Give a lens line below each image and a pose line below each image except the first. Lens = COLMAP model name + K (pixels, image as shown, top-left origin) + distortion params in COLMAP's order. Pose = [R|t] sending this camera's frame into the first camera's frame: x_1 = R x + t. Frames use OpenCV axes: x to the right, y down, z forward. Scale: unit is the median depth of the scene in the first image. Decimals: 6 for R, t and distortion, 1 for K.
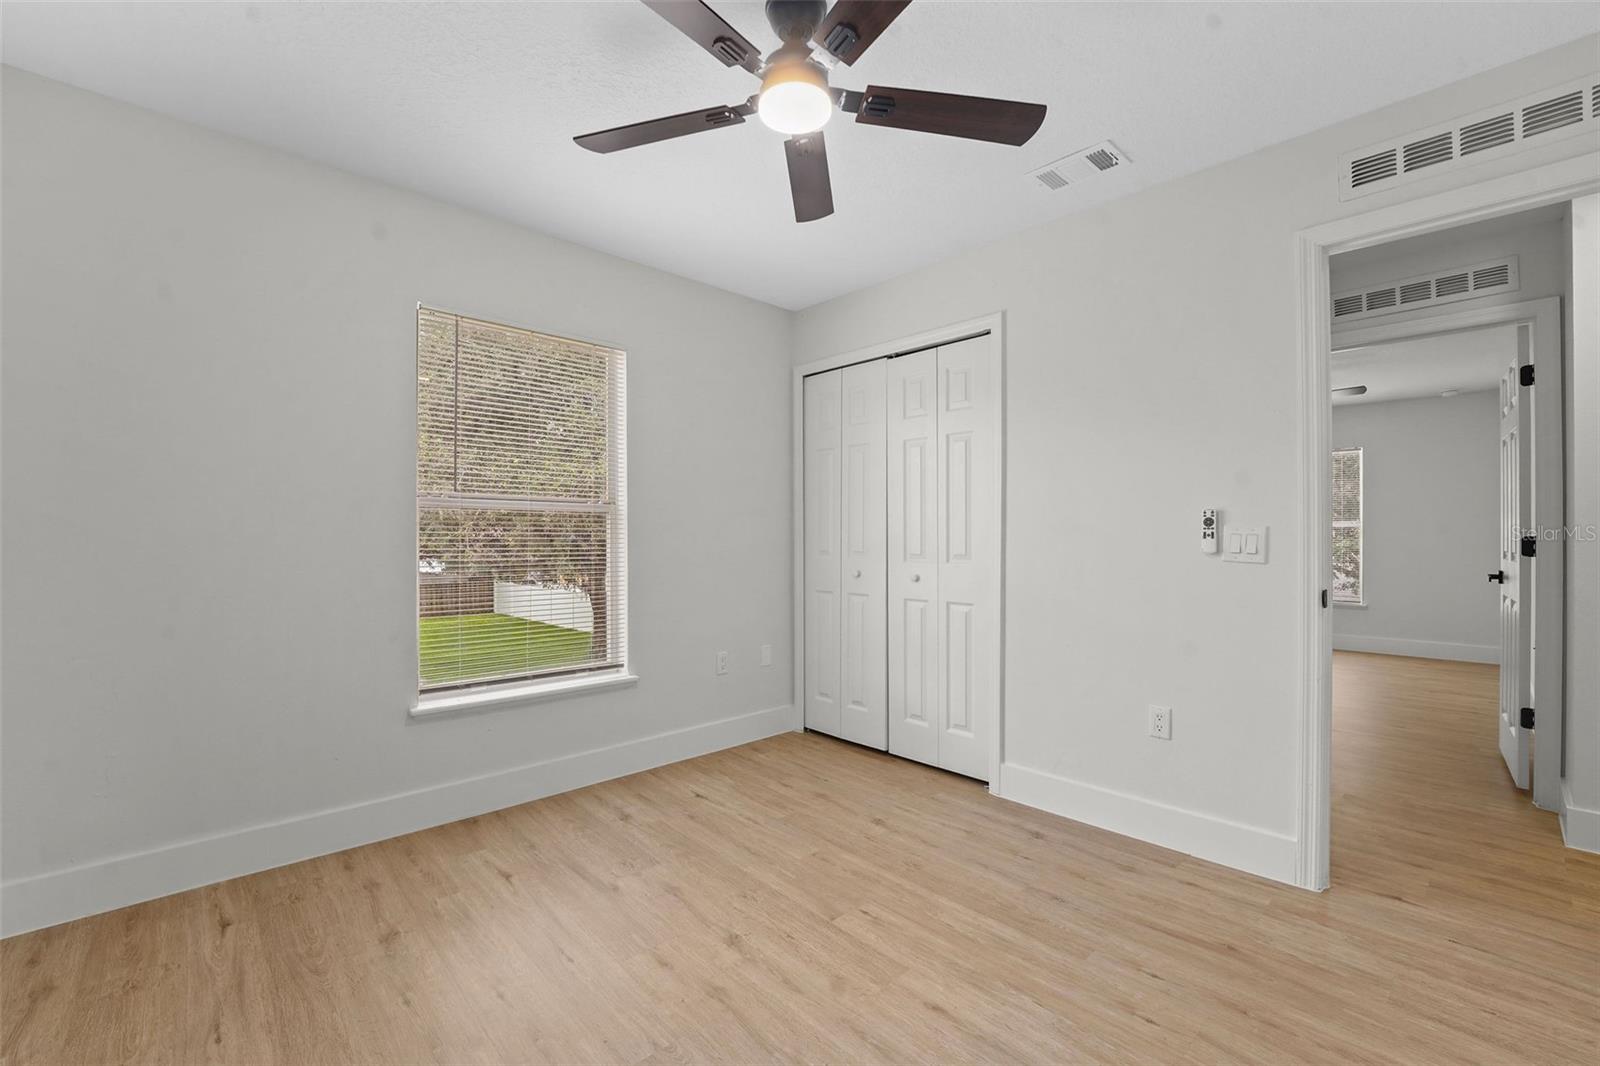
lens RADIAL K [[657.4, 0, 796.4], [0, 657.4, 534.7], [0, 0, 1]] dist [-0.025828, 0.000245]
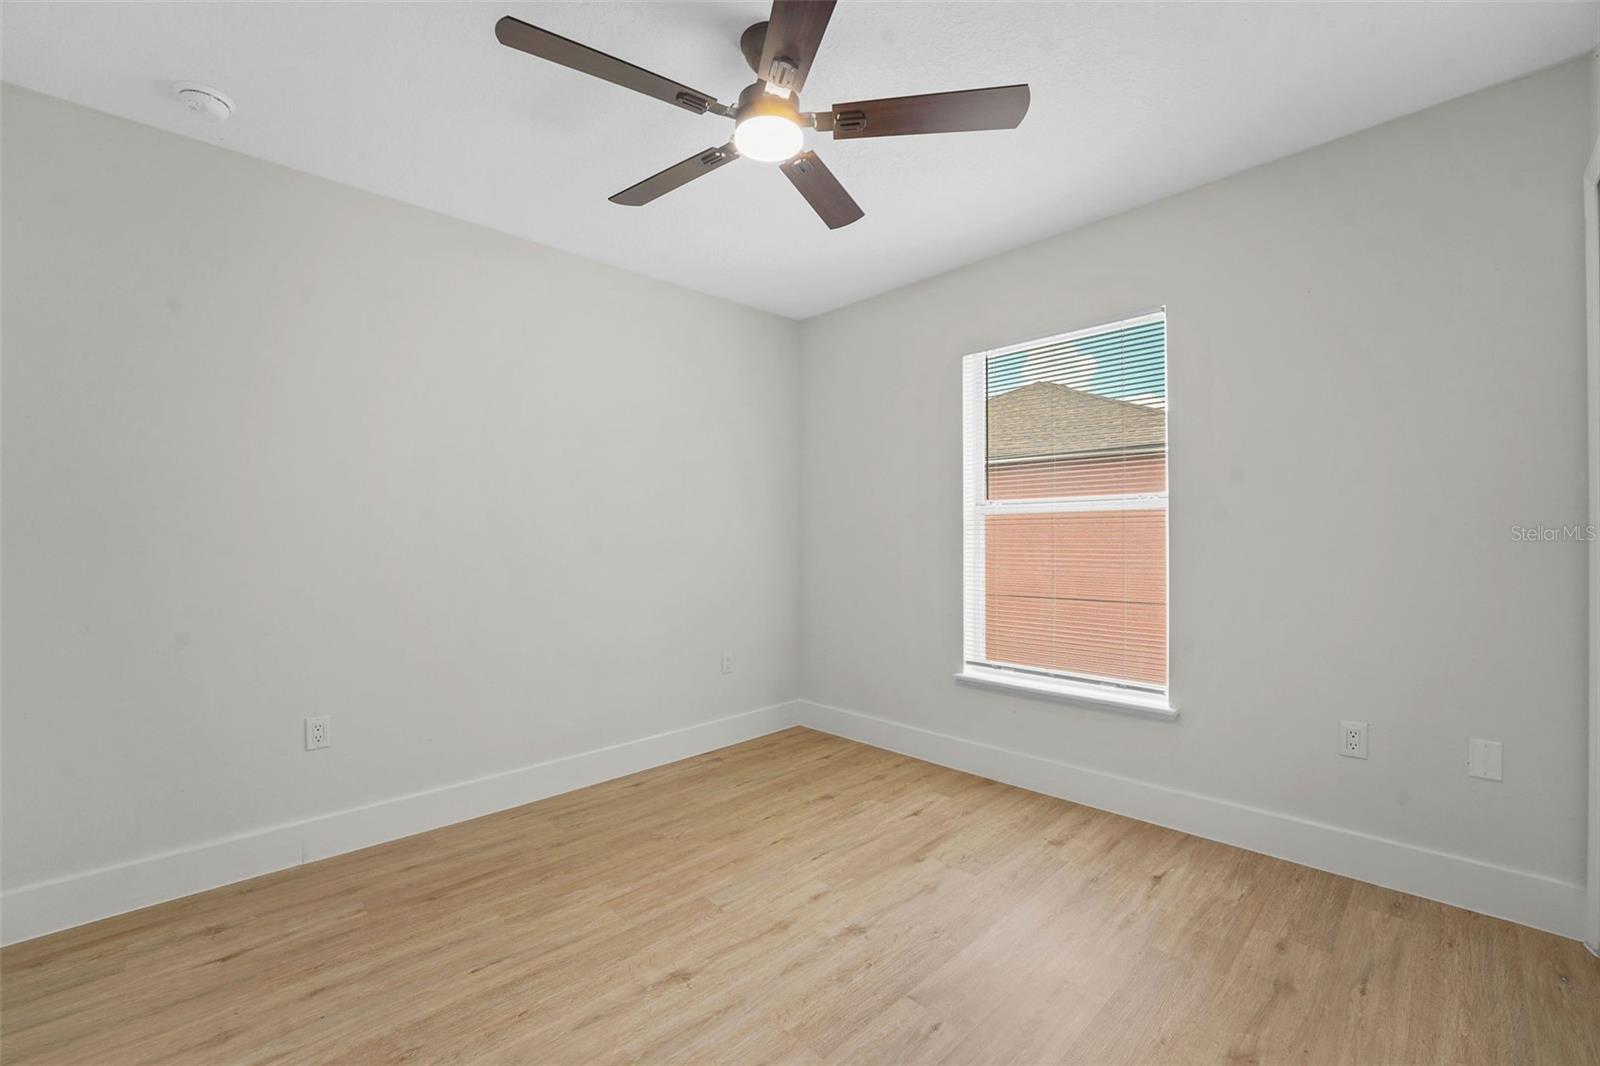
lens RADIAL K [[657.4, 0, 793.5], [0, 657.4, 537.6], [0, 0, 1]] dist [-0.025828, 0.000245]
pose [[0.017541, -0.002962, -0.999842, 0.664005], [0.006068, 0.999978, -0.002856, 0.004087], [0.999828, -0.006017, 0.017559, 0.632062]]
